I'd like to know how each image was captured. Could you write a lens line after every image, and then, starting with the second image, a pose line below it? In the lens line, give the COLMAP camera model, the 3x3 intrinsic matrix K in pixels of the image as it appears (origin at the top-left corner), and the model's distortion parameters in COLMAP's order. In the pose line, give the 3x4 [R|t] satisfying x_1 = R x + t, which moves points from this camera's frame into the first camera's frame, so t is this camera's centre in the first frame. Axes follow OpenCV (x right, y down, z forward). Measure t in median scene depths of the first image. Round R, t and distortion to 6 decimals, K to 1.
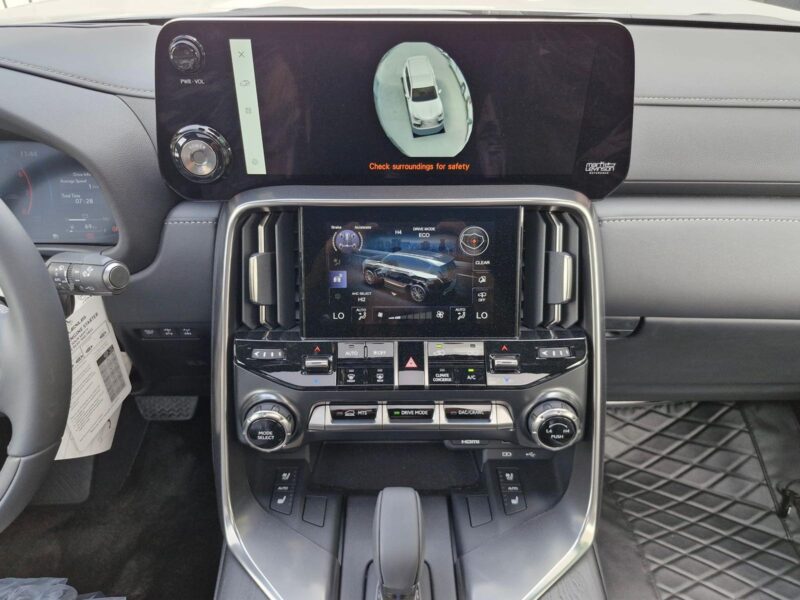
lens RADIAL K [[557.7, 0, 390.1], [0, 557.7, 300.1], [0, 0, 1]] dist [-0.002008, -0.003438]
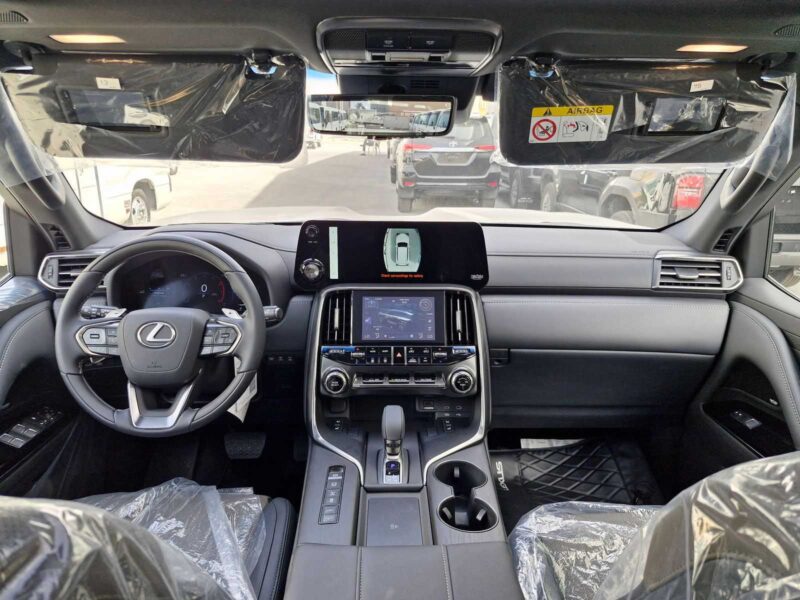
lens RADIAL K [[557.7, 0, 390.1], [0, 557.7, 300.1], [0, 0, 1]] dist [-0.002008, -0.003438]
pose [[0.999956, 0.005308, 0.007713, -0.016732], [-0.002294, 0.937566, -0.347801, 0.687277], [-0.009077, 0.347768, 0.937537, -1.208348]]
